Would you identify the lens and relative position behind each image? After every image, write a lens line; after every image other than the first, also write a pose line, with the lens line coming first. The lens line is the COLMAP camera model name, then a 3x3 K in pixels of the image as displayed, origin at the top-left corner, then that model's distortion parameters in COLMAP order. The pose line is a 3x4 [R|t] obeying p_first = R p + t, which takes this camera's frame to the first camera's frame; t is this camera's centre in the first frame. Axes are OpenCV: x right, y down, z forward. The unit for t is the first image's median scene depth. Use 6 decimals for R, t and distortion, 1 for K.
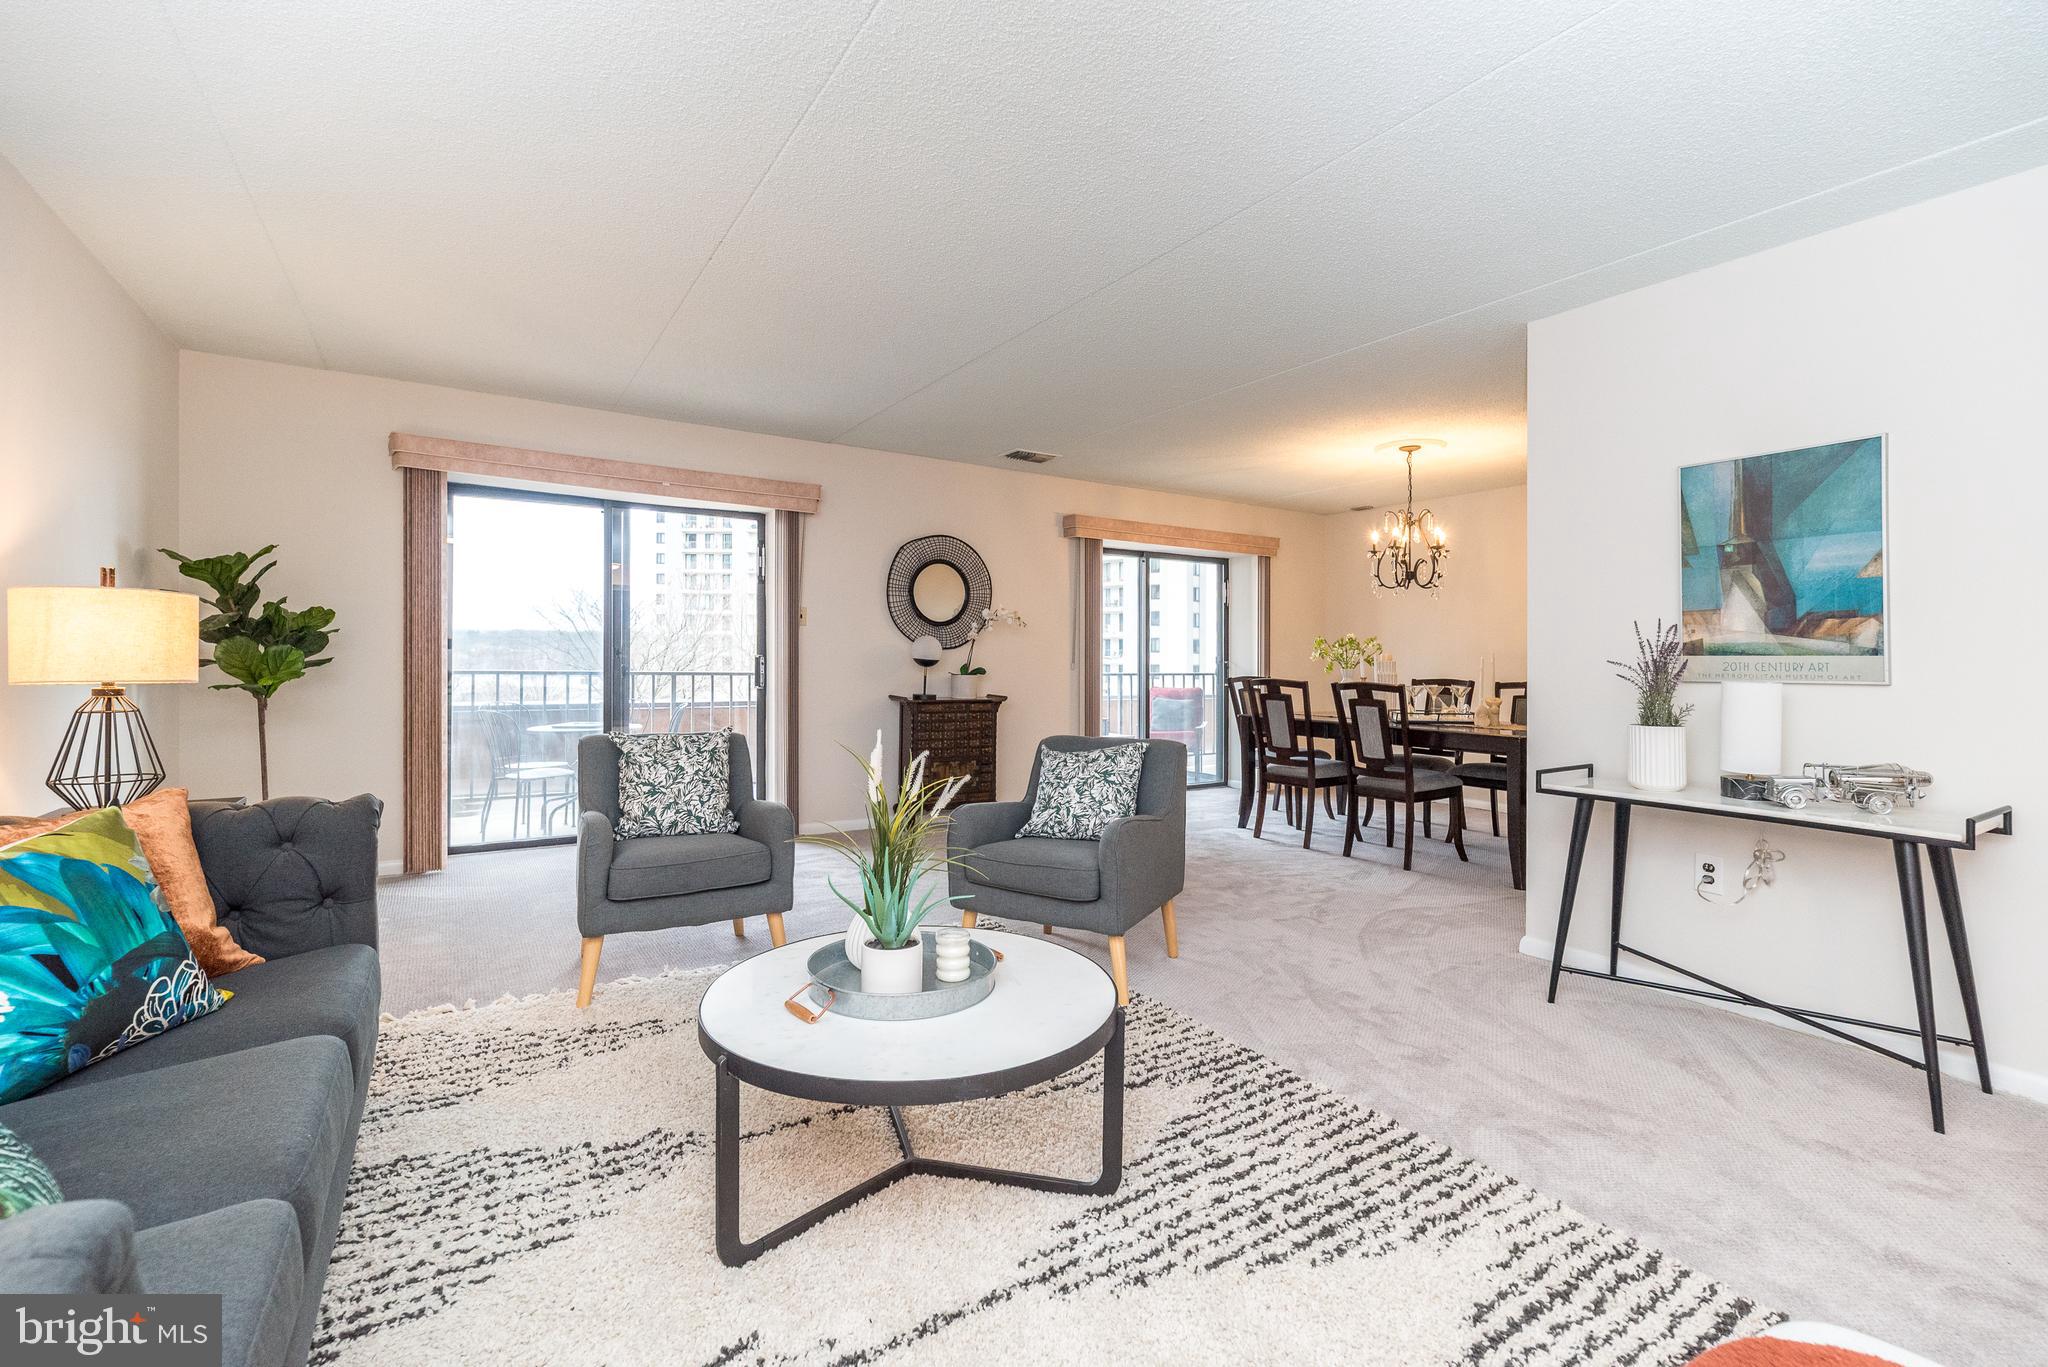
lens RADIAL K [[899.3, 0, 1034.7], [0, 899.3, 643.9], [0, 0, 1]] dist [0.004689, -0.000015]
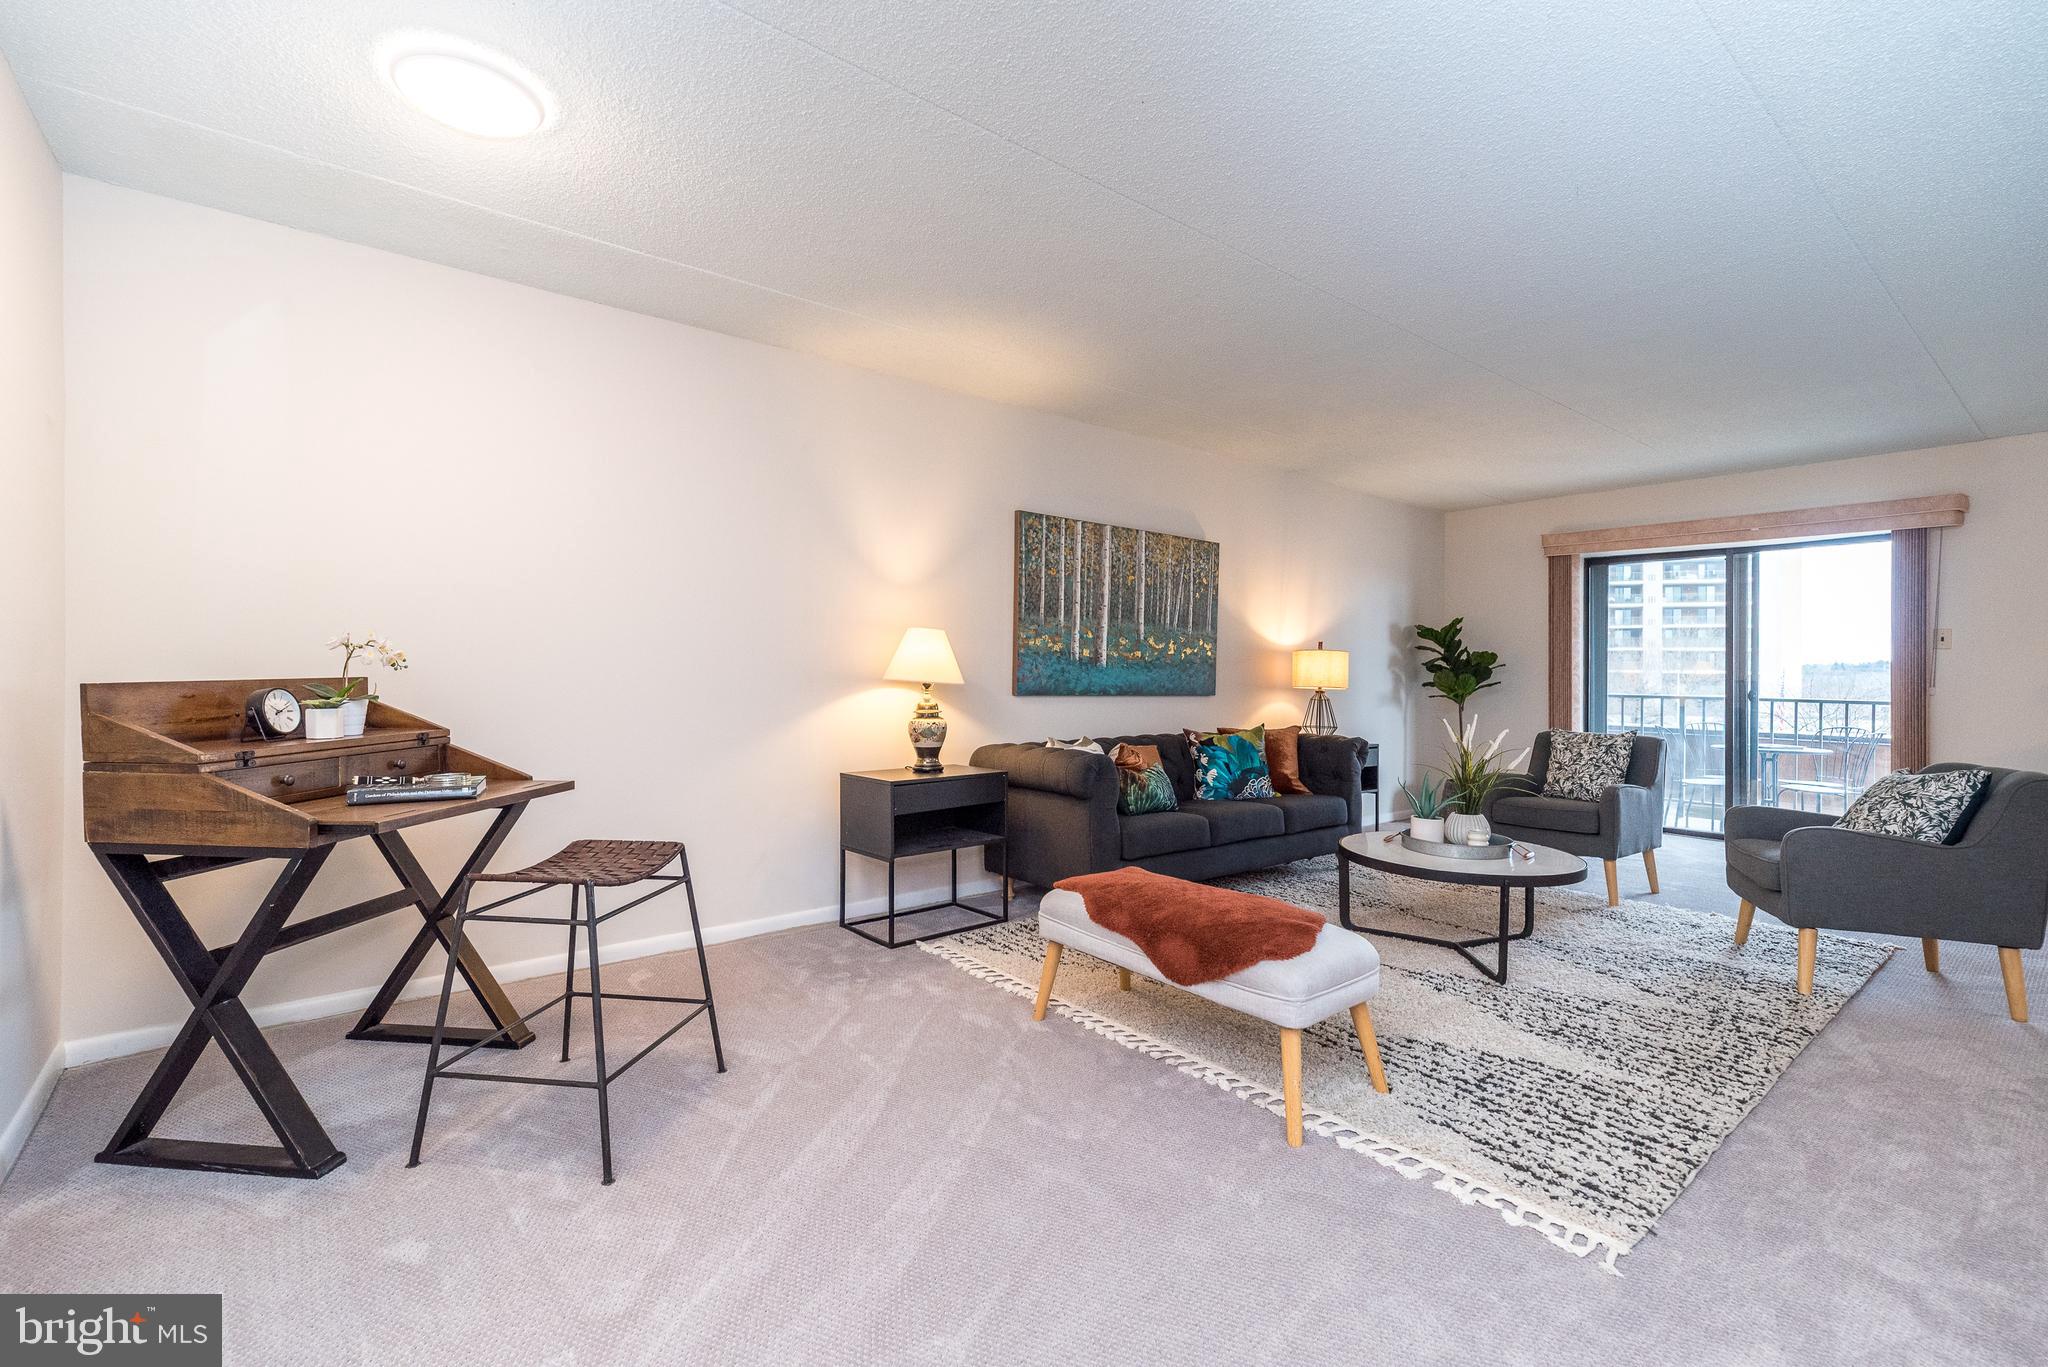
lens RADIAL K [[891.4, 0, 1024.3], [0, 891.4, 668.4], [0, 0, 1]] dist [0.004228, 0.000668]
pose [[0.105971, -0.017566, -0.994214, 1.070689], [0.002790, 0.999845, -0.017368, 0.024007], [0.994365, -0.000933, 0.106004, -0.052280]]
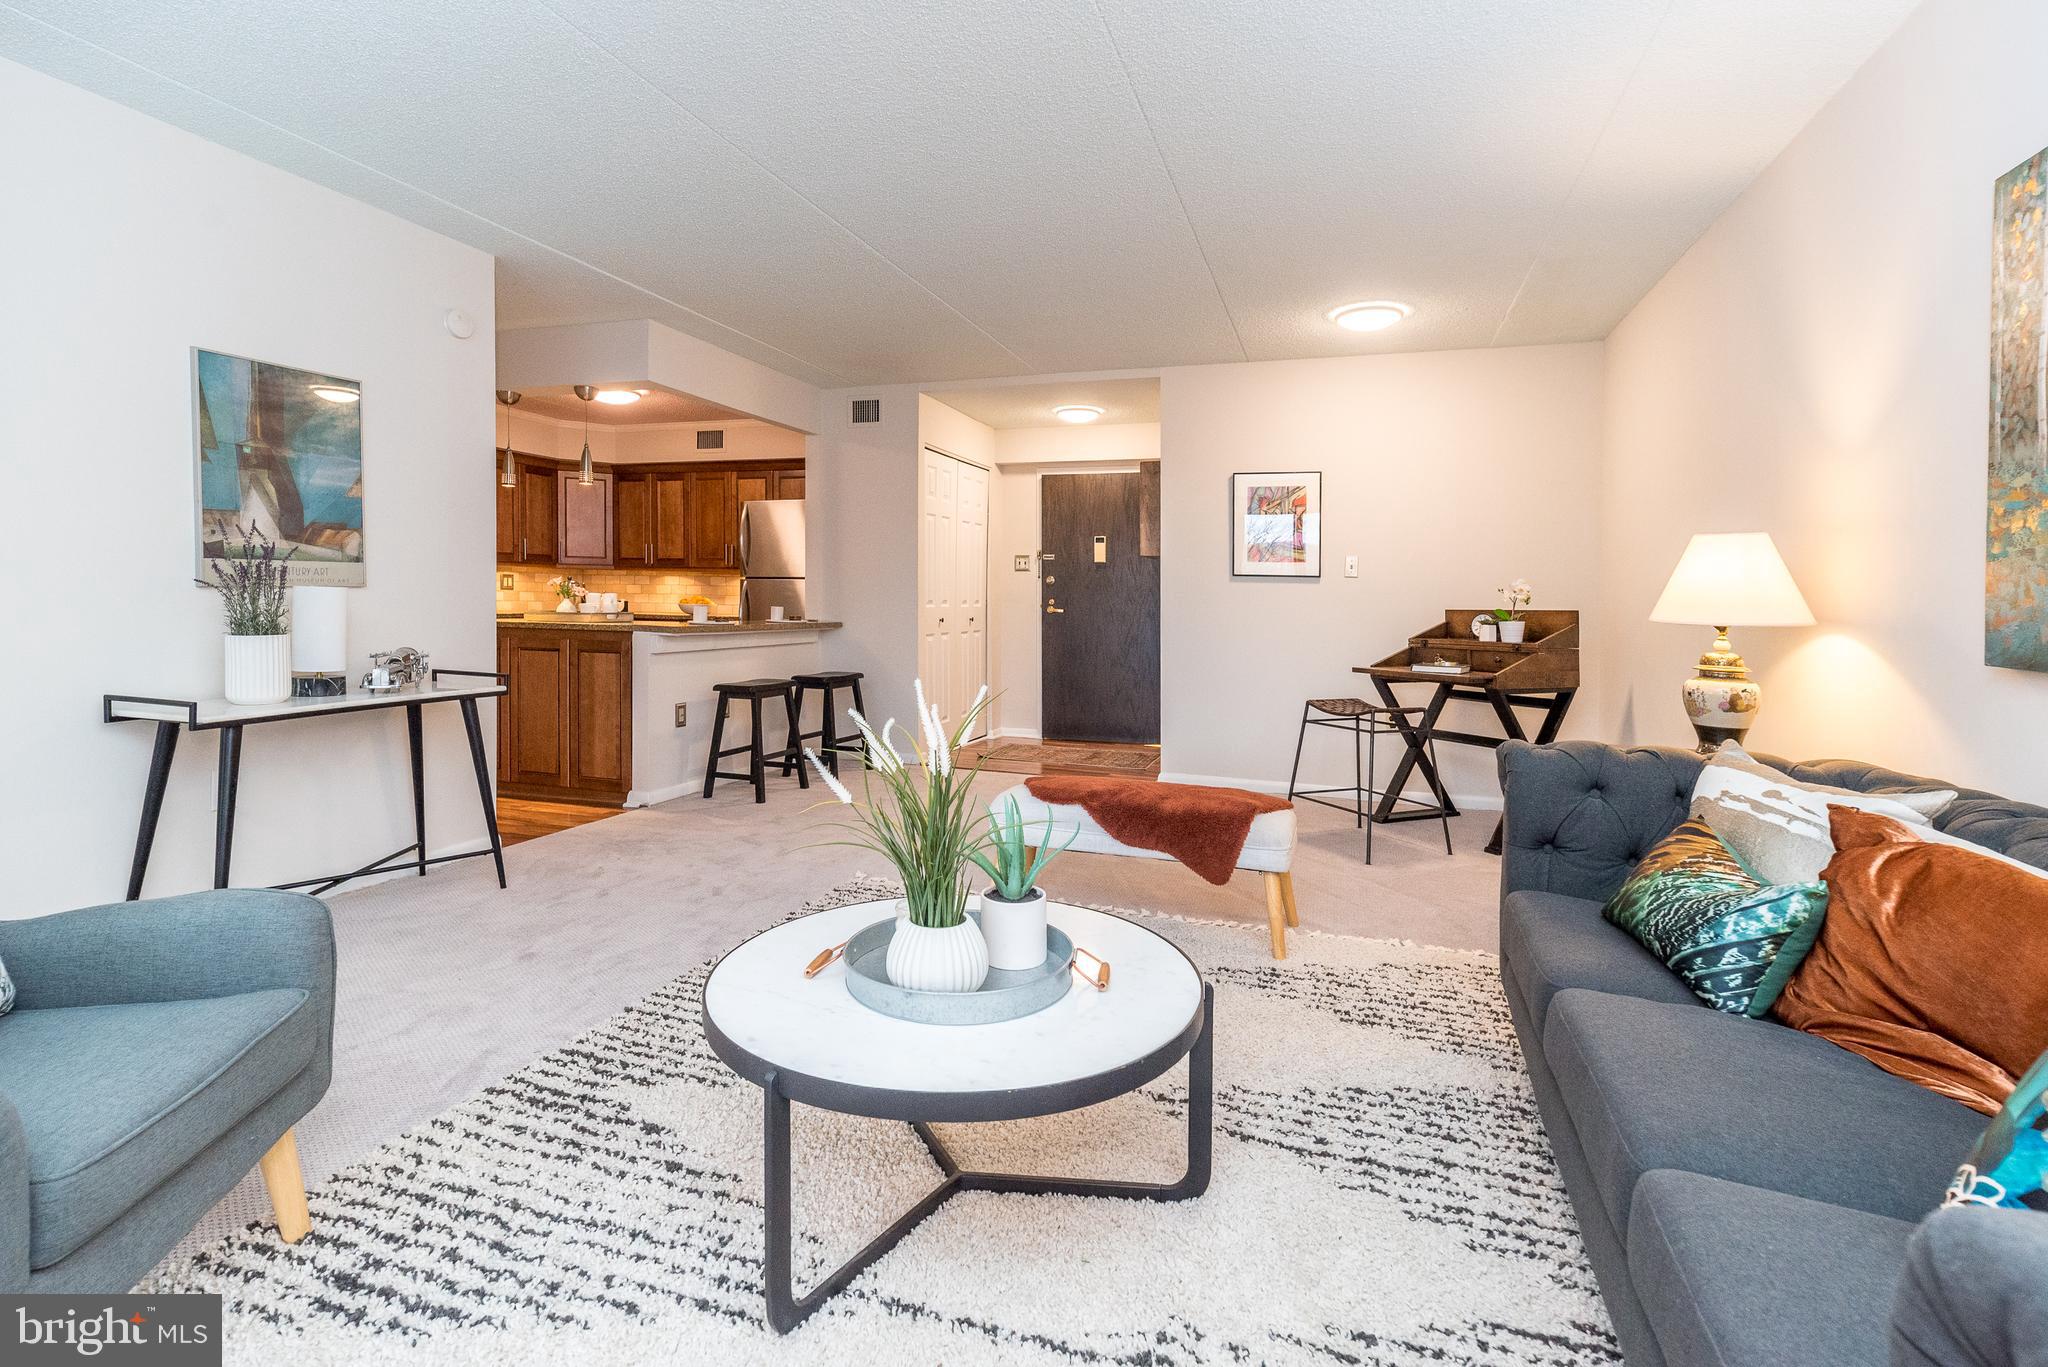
lens RADIAL K [[957.0, 0, 1003.4], [0, 957.0, 641.1], [0, 0, 1]] dist [0.009010, 0.000338]
pose [[-0.608003, -0.063015, 0.791430, -0.558219], [-0.035786, 0.998007, 0.051972, 0.017644], [-0.793128, 0.003277, -0.609047, 1.003944]]
